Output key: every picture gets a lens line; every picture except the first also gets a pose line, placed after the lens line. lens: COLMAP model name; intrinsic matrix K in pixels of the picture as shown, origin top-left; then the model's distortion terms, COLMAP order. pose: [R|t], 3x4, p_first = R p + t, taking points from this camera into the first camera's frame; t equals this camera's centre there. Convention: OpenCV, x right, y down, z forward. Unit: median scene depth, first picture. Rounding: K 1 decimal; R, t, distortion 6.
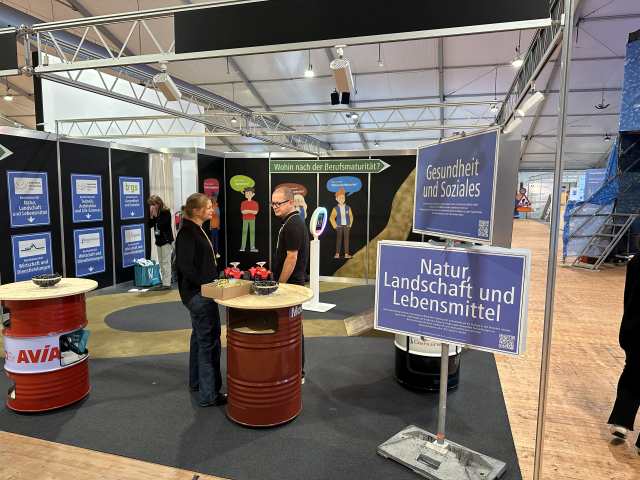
lens RADIAL K [[447.7, 0, 321.0], [0, 447.7, 243.1], [0, 0, 1]] dist [0.012388, -0.001406]
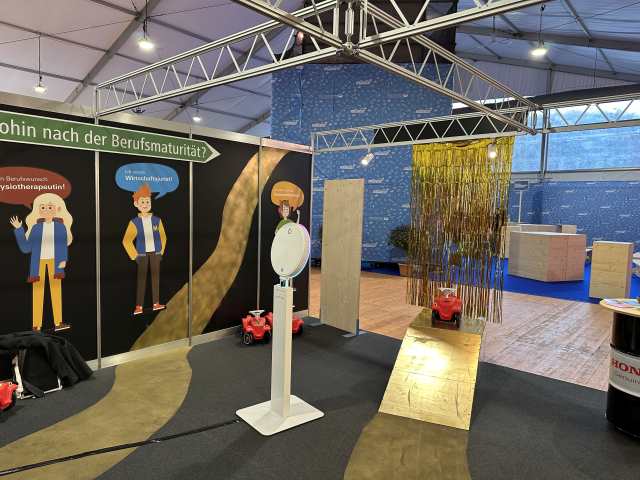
lens RADIAL K [[447.7, 0, 321.3], [0, 447.7, 236.7], [0, 0, 1]] dist [0.012388, -0.001406]
pose [[0.394695, -0.058560, 0.916944, -0.371272], [0.073978, 0.996752, 0.031814, -0.061137], [-0.915829, 0.055277, 0.397745, 0.591574]]
